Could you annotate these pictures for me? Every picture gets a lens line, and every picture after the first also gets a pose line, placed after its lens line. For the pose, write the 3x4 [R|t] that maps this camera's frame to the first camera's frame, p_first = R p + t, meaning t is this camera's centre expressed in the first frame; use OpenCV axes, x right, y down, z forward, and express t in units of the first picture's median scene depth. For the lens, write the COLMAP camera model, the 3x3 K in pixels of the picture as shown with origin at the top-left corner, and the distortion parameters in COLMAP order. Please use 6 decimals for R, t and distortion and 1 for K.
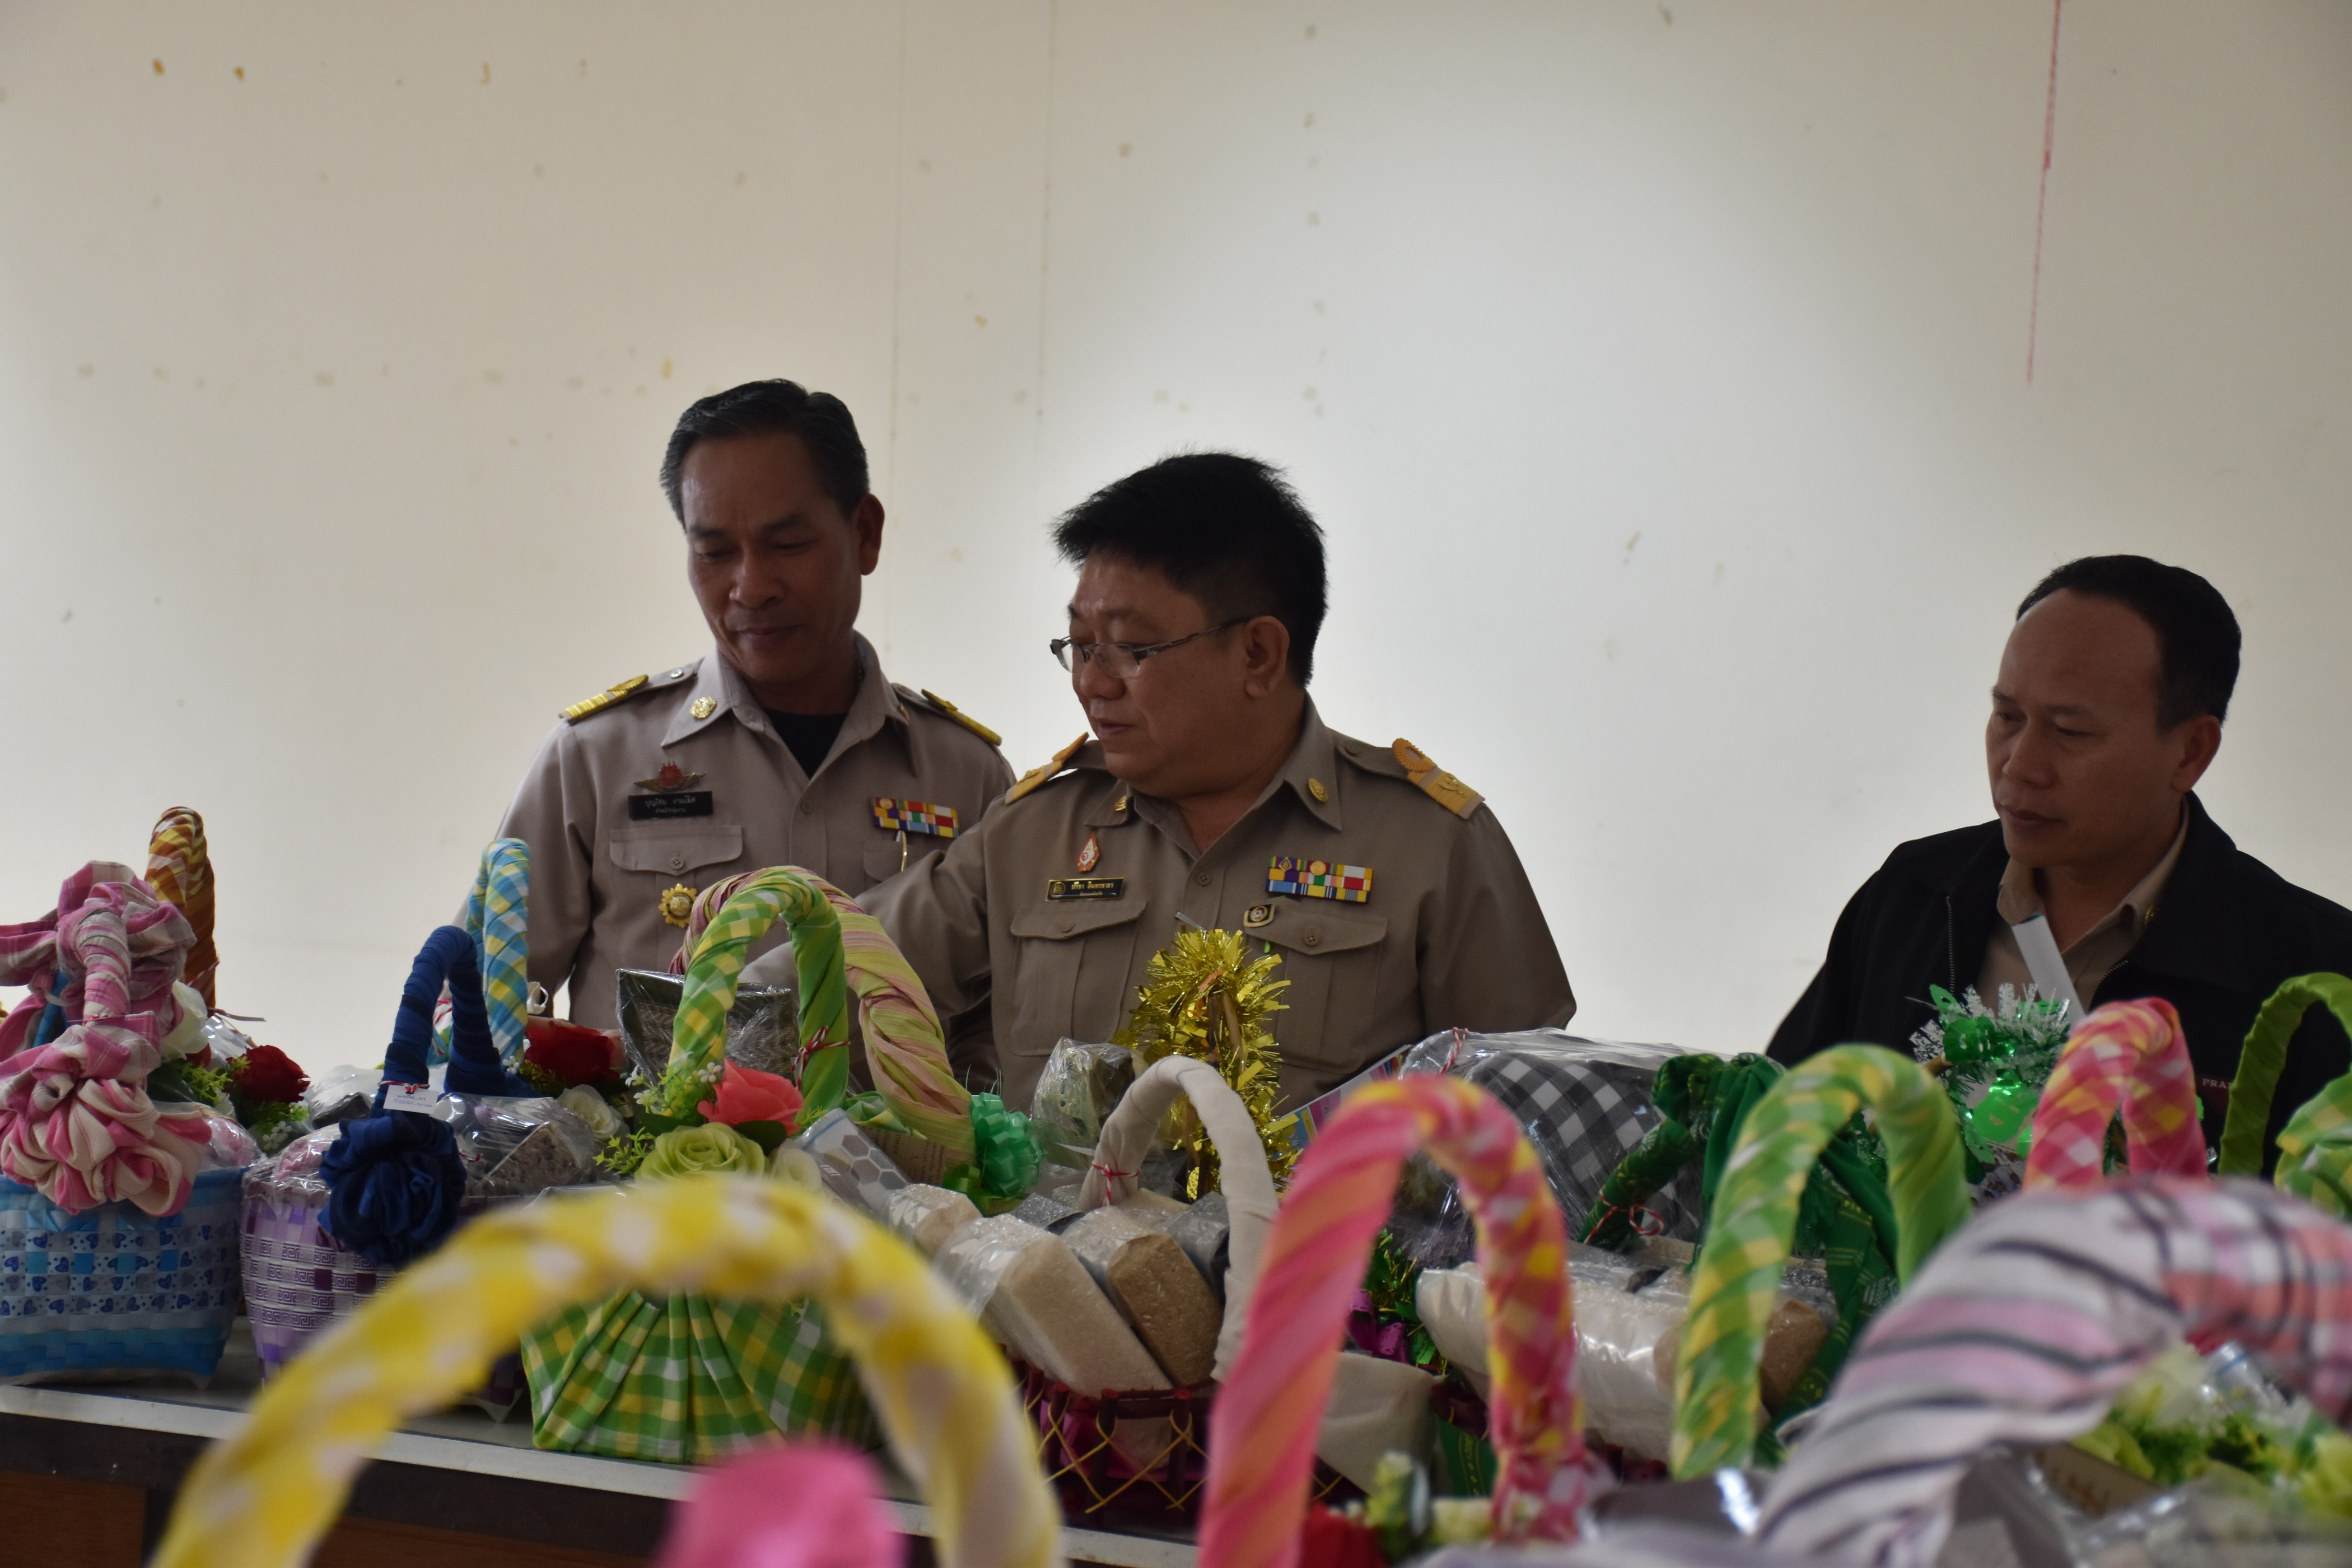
lens RADIAL K [[4727.6, 0, 1172.5], [0, 4727.6, 790.4], [0, 0, 1]] dist [0.465163, 0.000000]
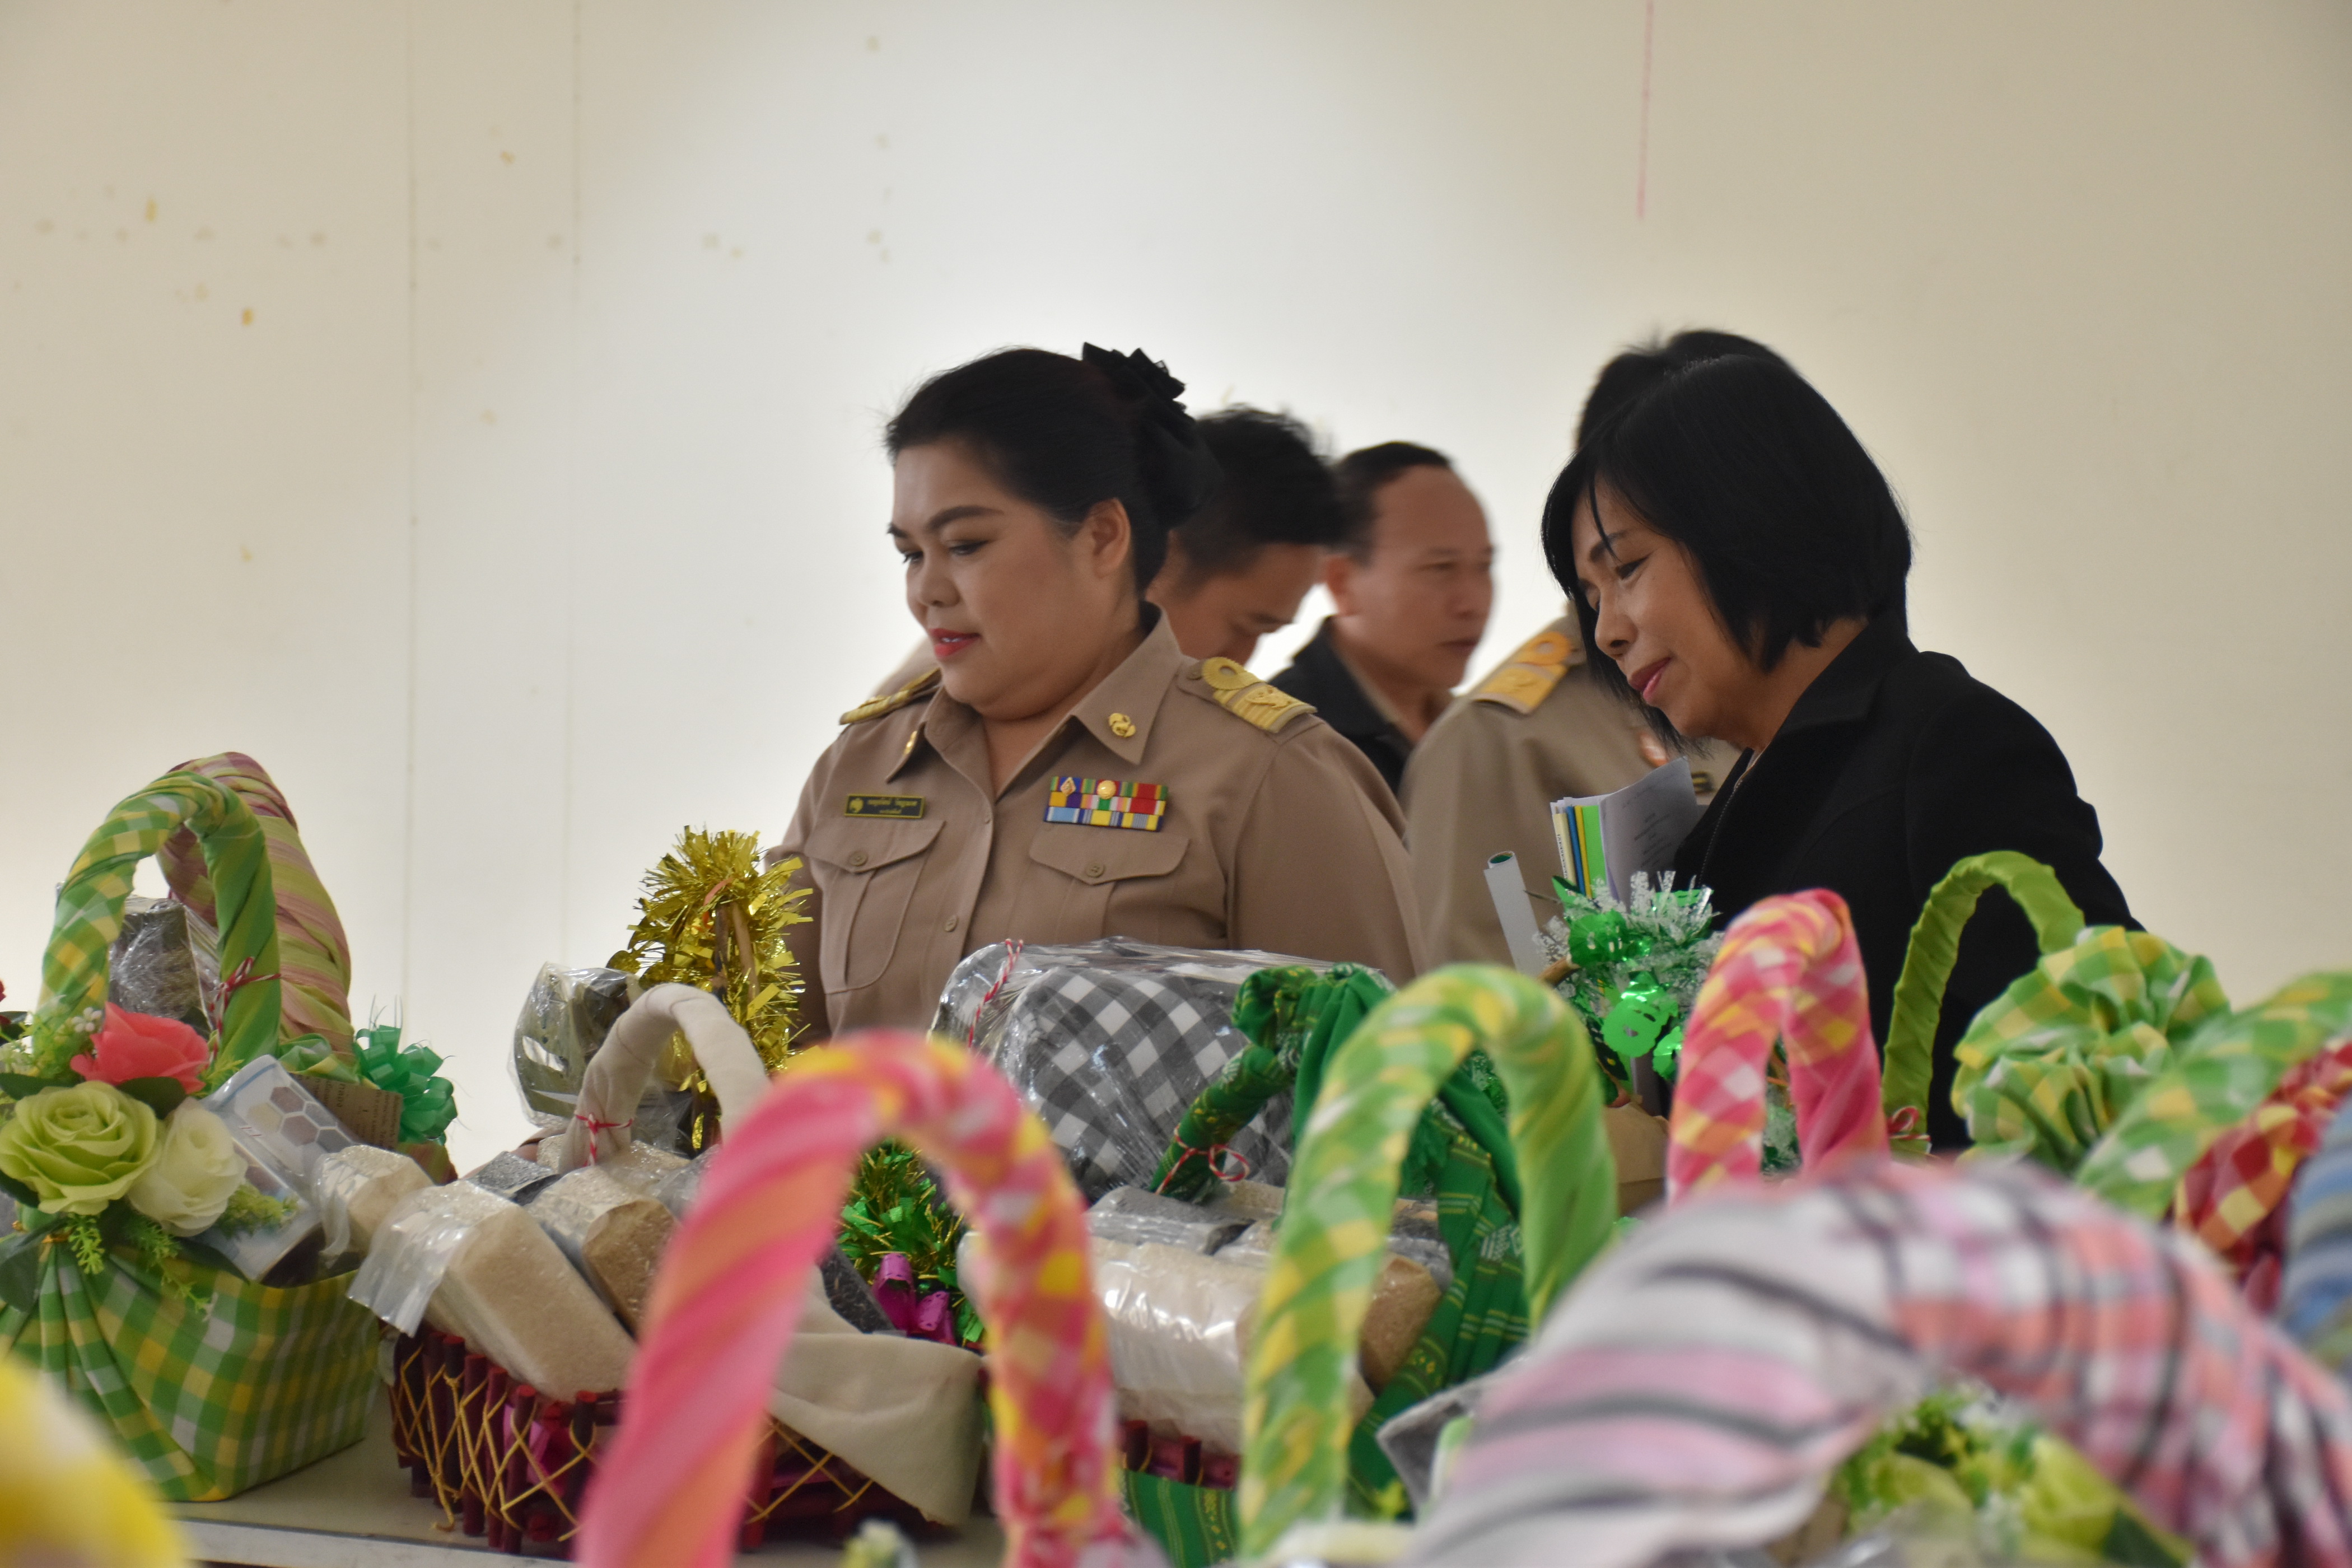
lens RADIAL K [[4969.6, 0, 1163.4], [0, 4969.6, 744.0], [0, 0, 1]] dist [0.509673, 0.000000]
pose [[0.996544, -0.019406, 0.080763, 0.017859], [0.018236, 0.999718, 0.015193, 0.002276], [-0.081035, -0.013668, 0.996618, 0.121504]]
